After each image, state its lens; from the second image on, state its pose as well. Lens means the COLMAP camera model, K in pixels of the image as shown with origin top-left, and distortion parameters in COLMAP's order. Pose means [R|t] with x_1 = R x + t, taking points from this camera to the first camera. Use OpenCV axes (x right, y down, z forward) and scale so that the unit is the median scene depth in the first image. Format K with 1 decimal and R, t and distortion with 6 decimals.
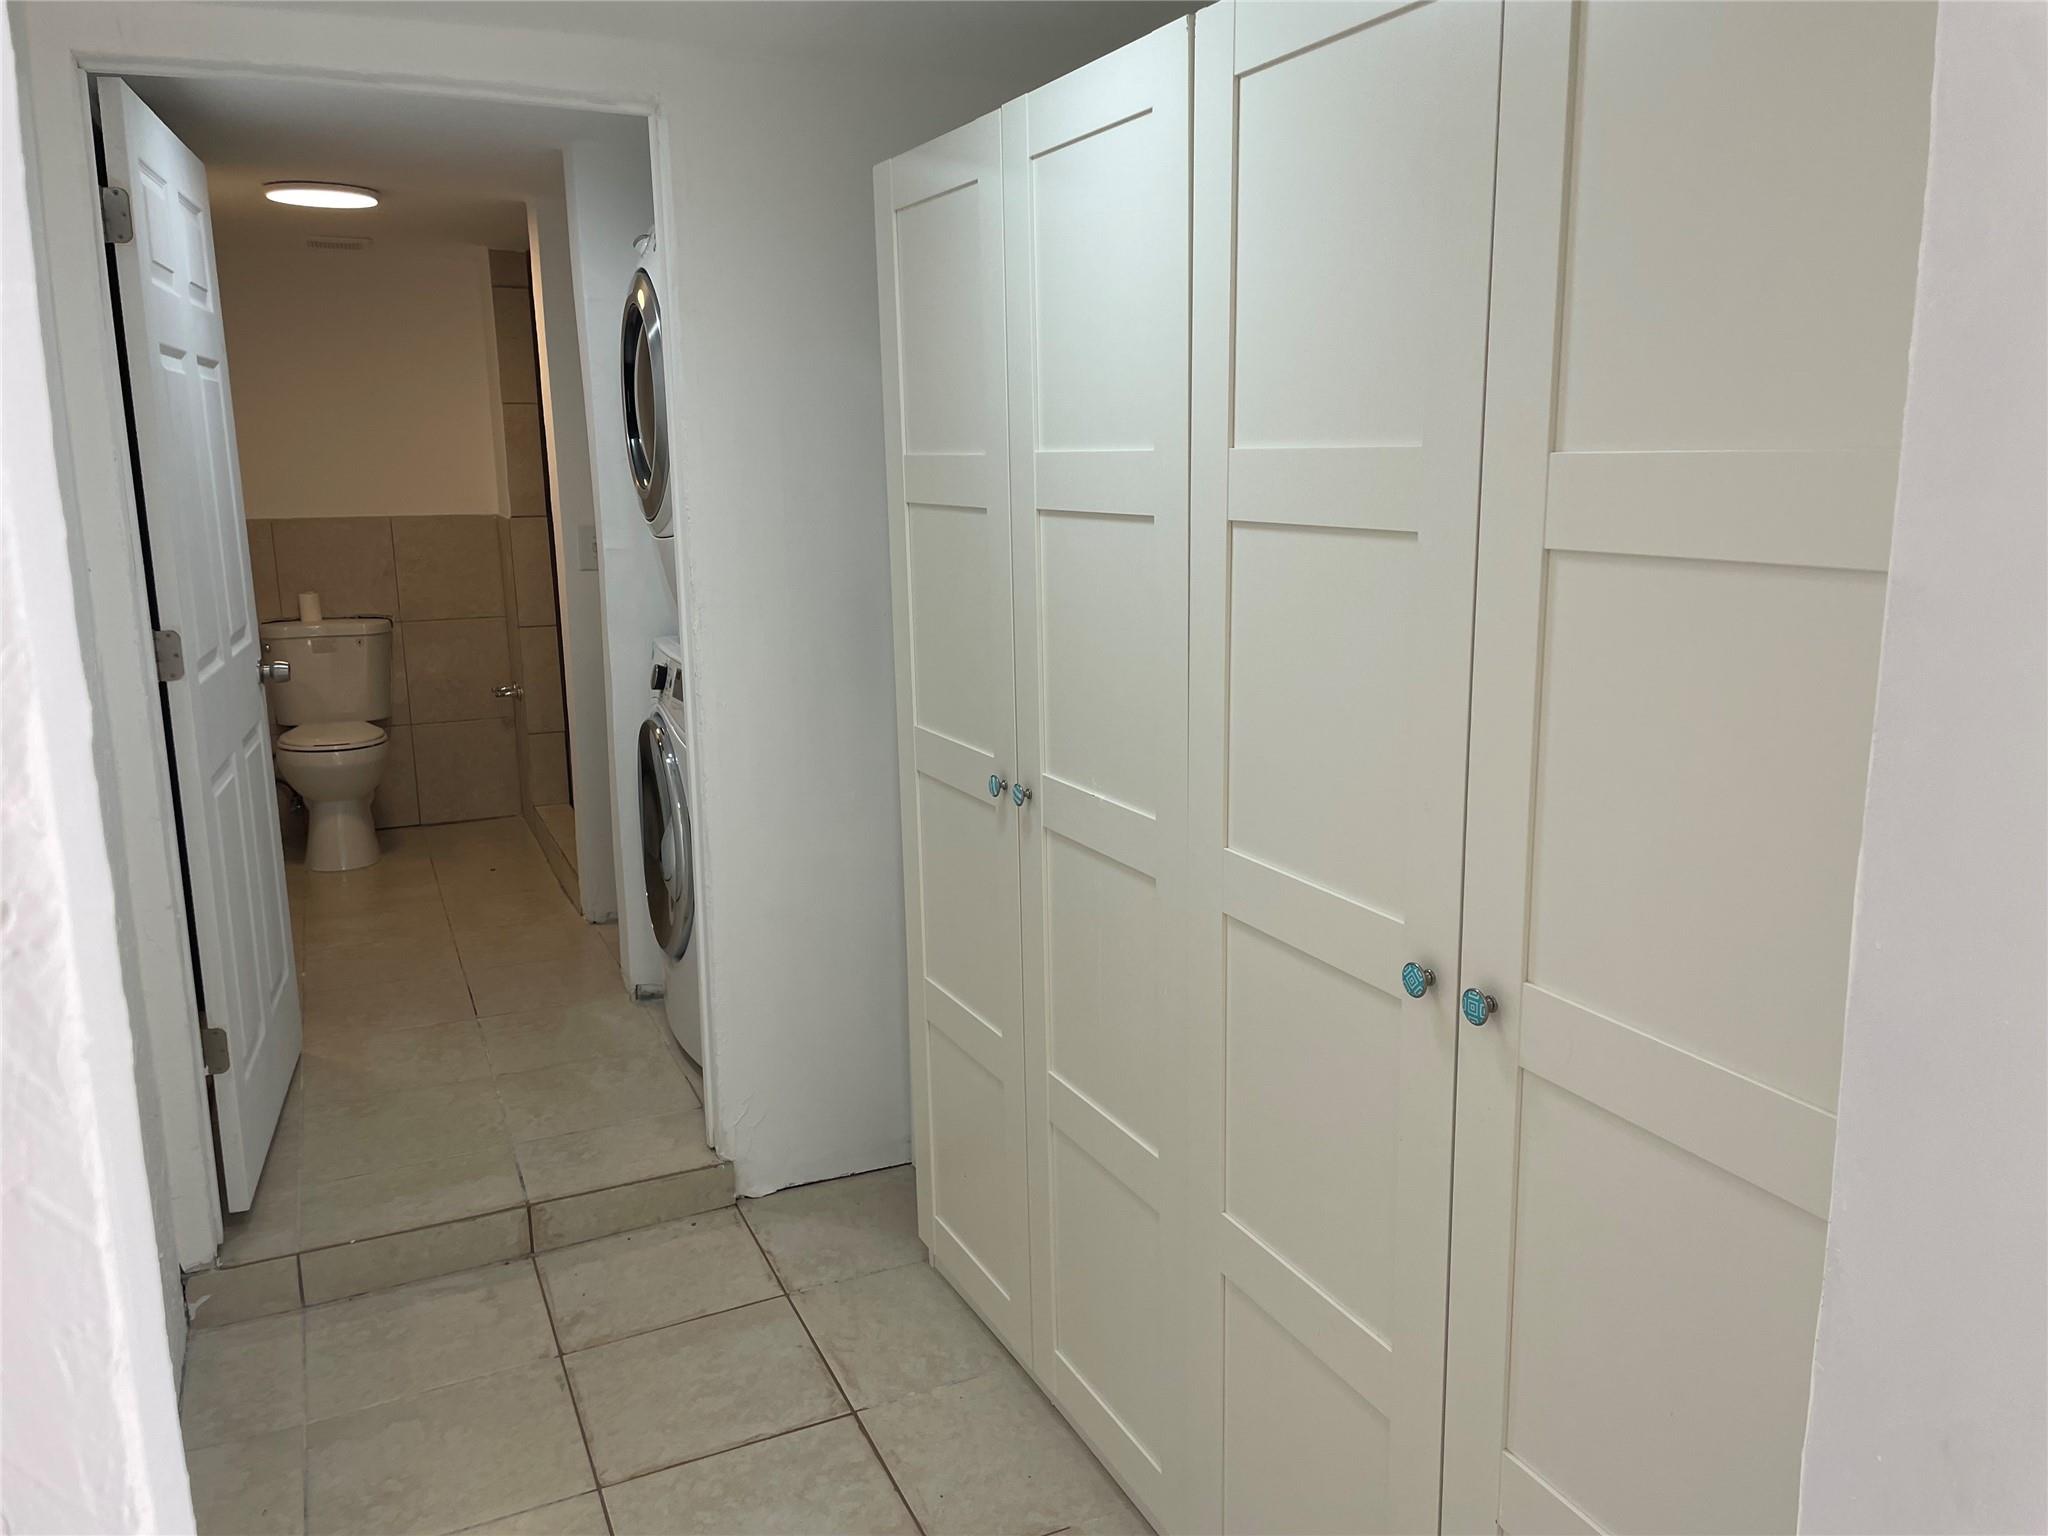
lens RADIAL K [[1529.7, 0, 1024.0], [0, 1529.7, 768.0], [0, 0, 1]] dist [0.043576, -0.005151]
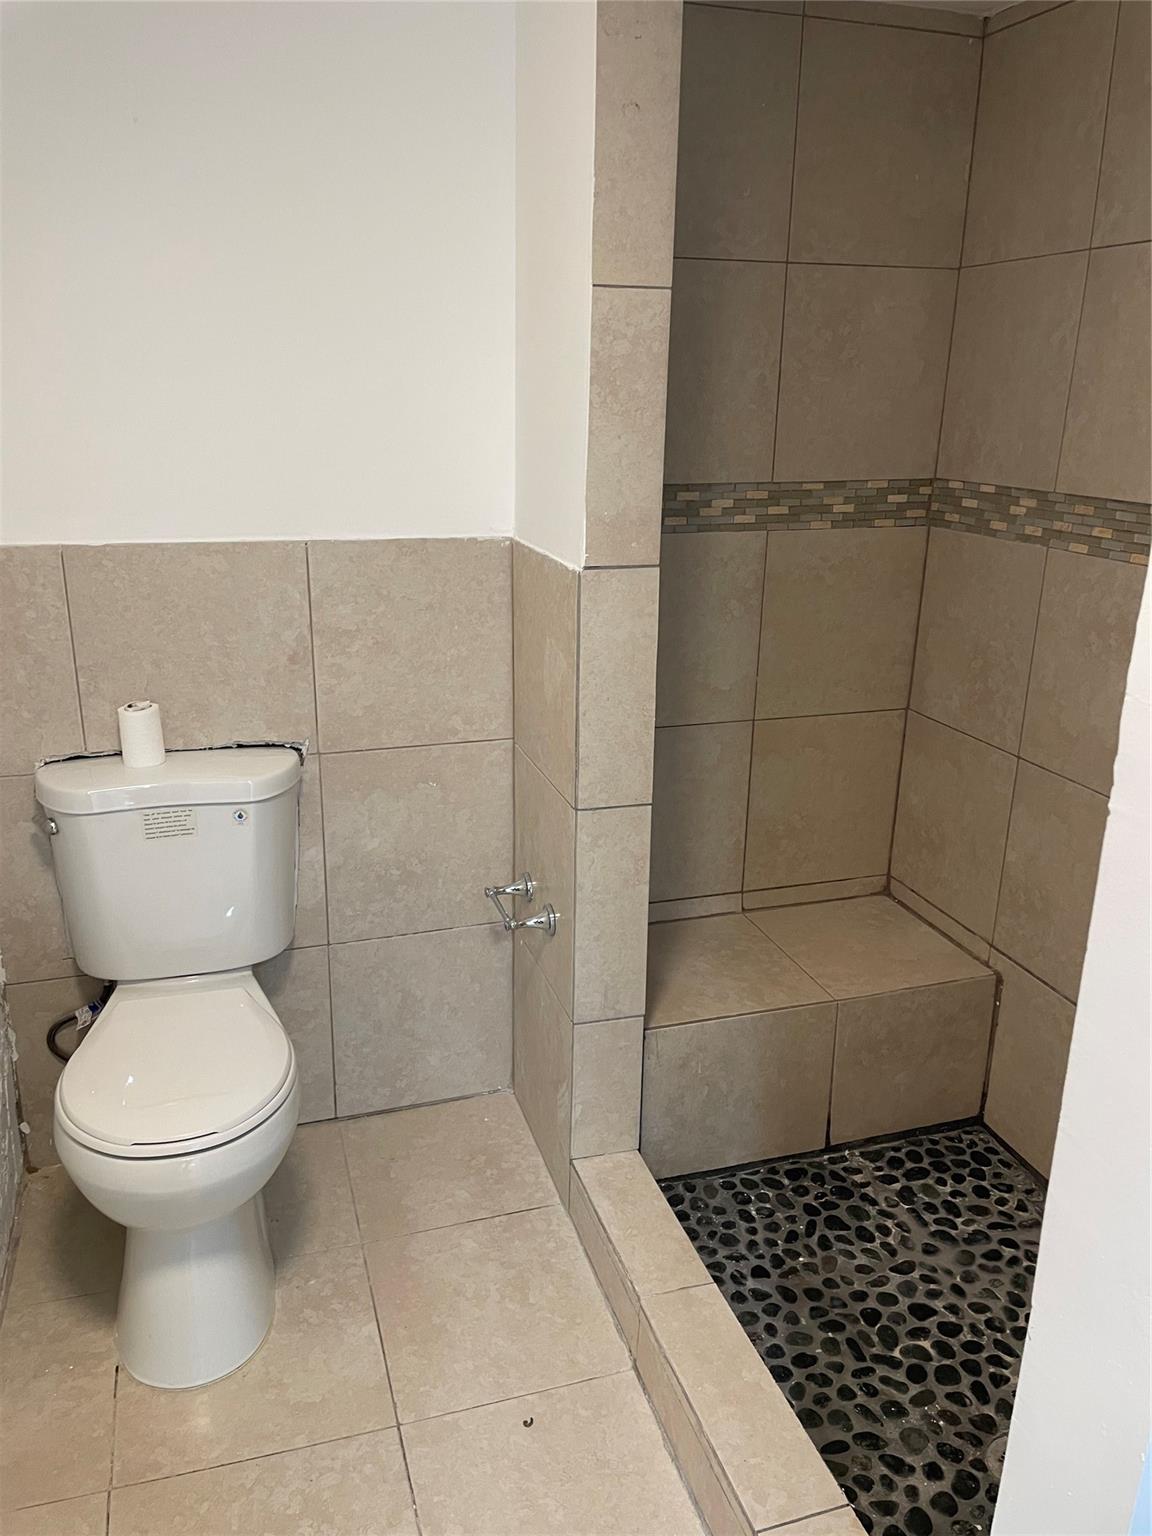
lens RADIAL K [[1147.3, 0, 576.0], [0, 1147.3, 768.0], [0, 0, 1]] dist [0.043576, -0.005151]
pose [[0.991432, 0.066475, -0.112440, -0.285893], [-0.052397, 0.990920, 0.123826, -0.142572], [0.119650, -0.116873, 0.985913, 0.657566]]
